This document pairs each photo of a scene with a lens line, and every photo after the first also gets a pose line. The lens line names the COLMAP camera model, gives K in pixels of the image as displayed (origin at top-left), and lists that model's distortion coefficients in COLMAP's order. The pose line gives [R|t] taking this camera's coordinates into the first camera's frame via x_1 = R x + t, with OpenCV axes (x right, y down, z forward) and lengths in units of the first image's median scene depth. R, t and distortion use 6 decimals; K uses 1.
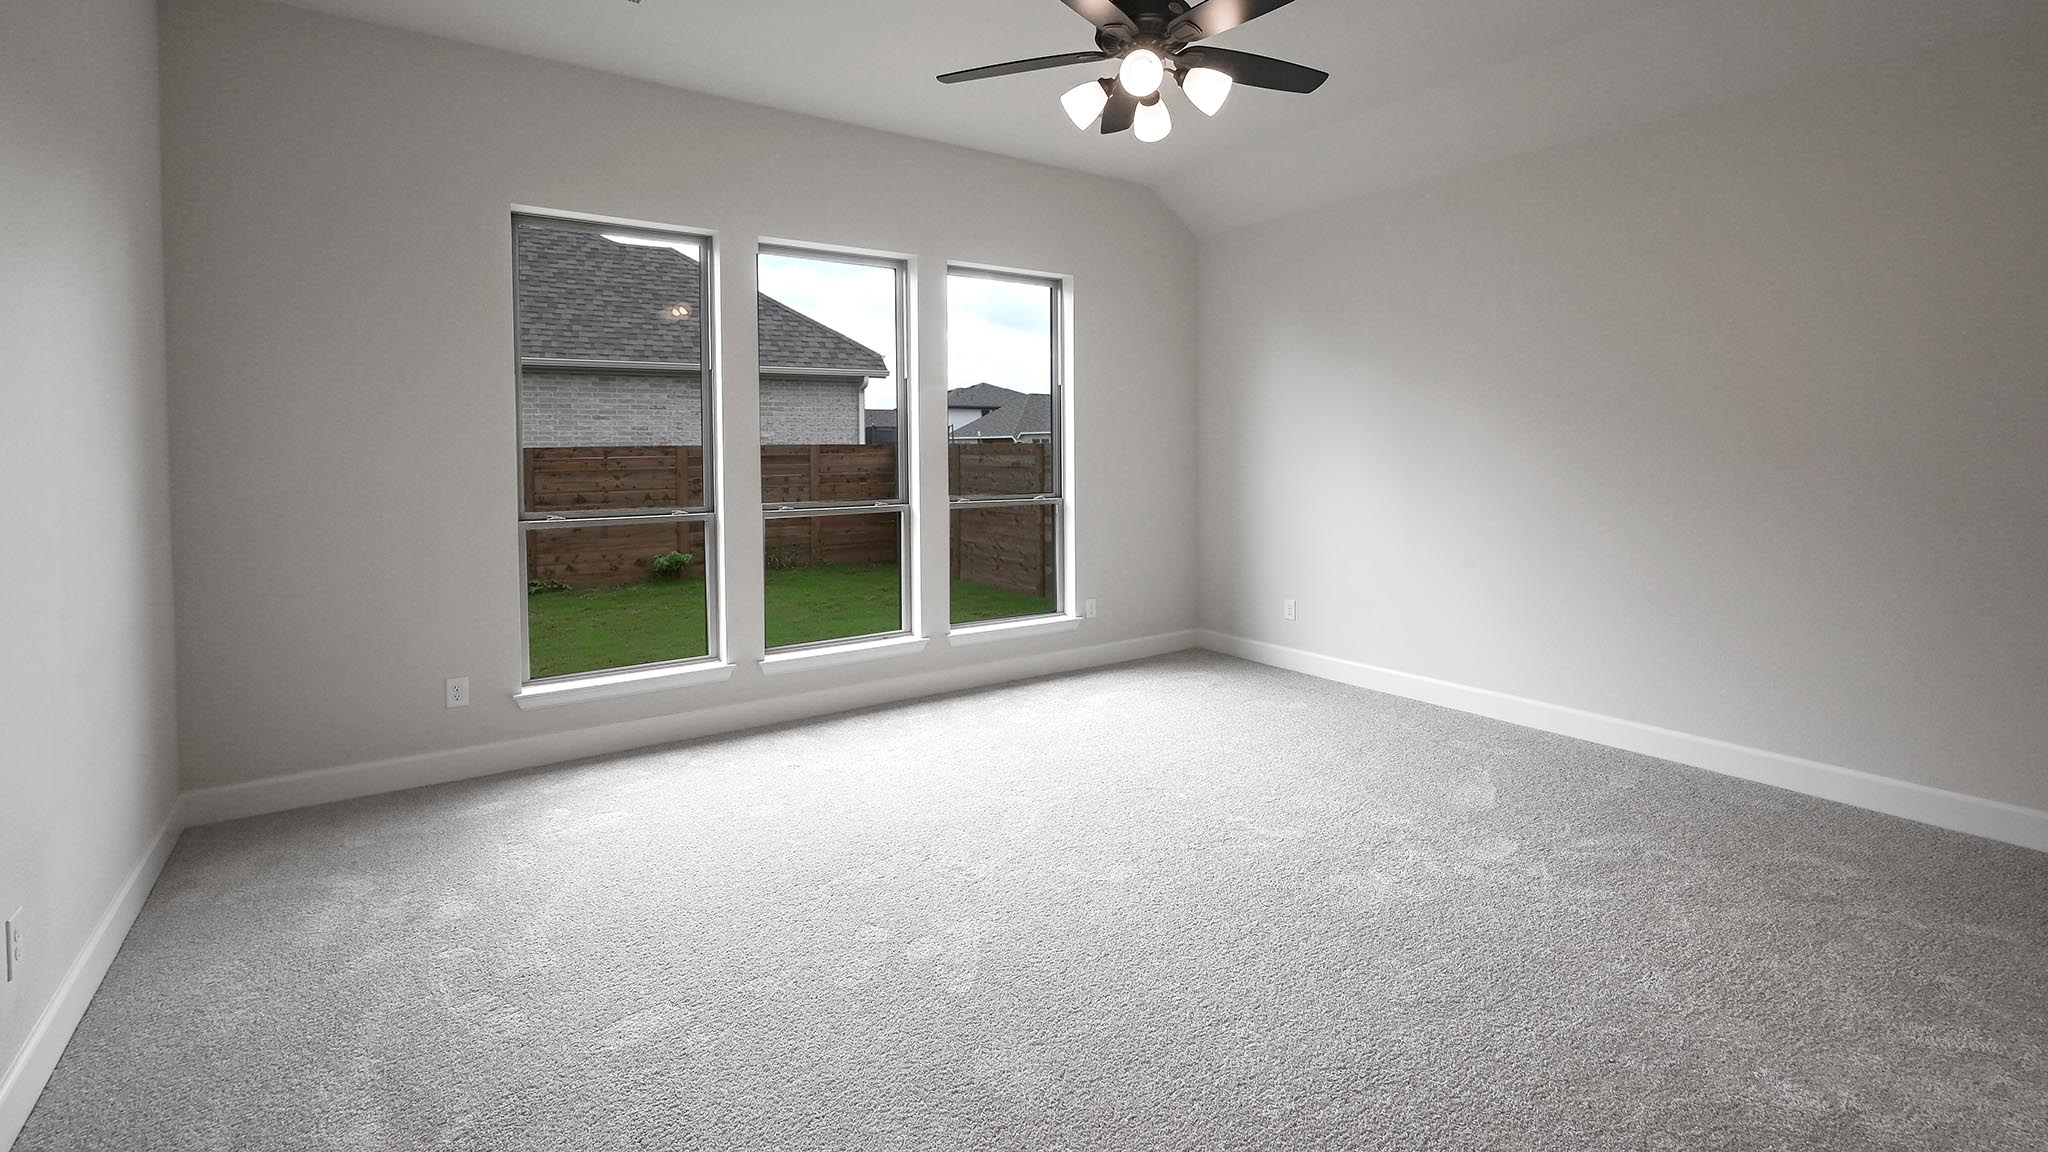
lens RADIAL K [[928.0, 0, 1027.4], [0, 928.0, 471.7], [0, 0, 1]] dist [0.000692, 0.000088]
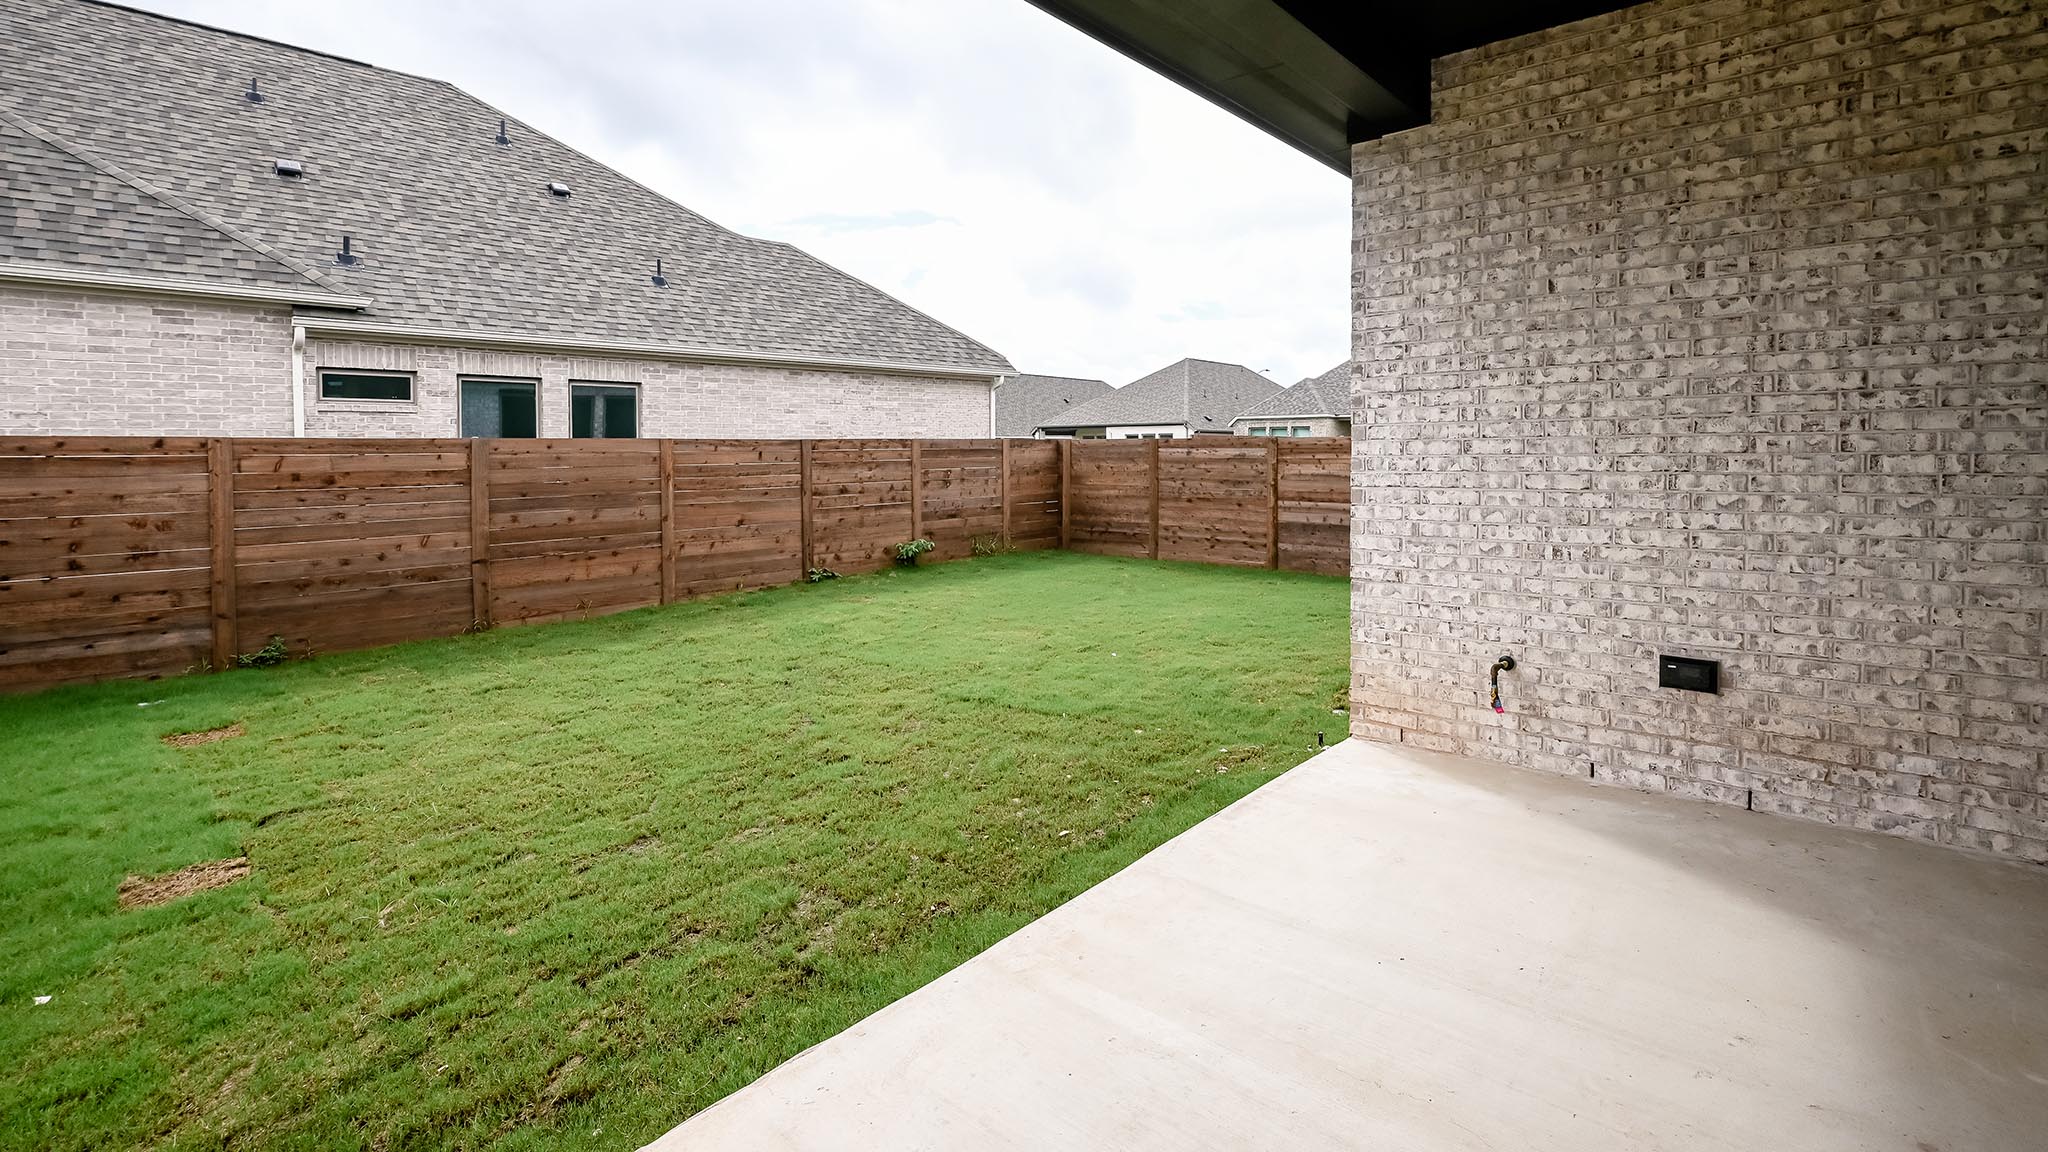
lens RADIAL K [[928.0, 0, 1027.4], [0, 928.0, 471.7], [0, 0, 1]] dist [0.000692, 0.000088]
pose [[0.967560, -0.002897, 0.252623, -0.524780], [0.003198, 0.999995, -0.000783, 0.010527], [-0.252620, 0.001565, 0.967564, -0.047896]]
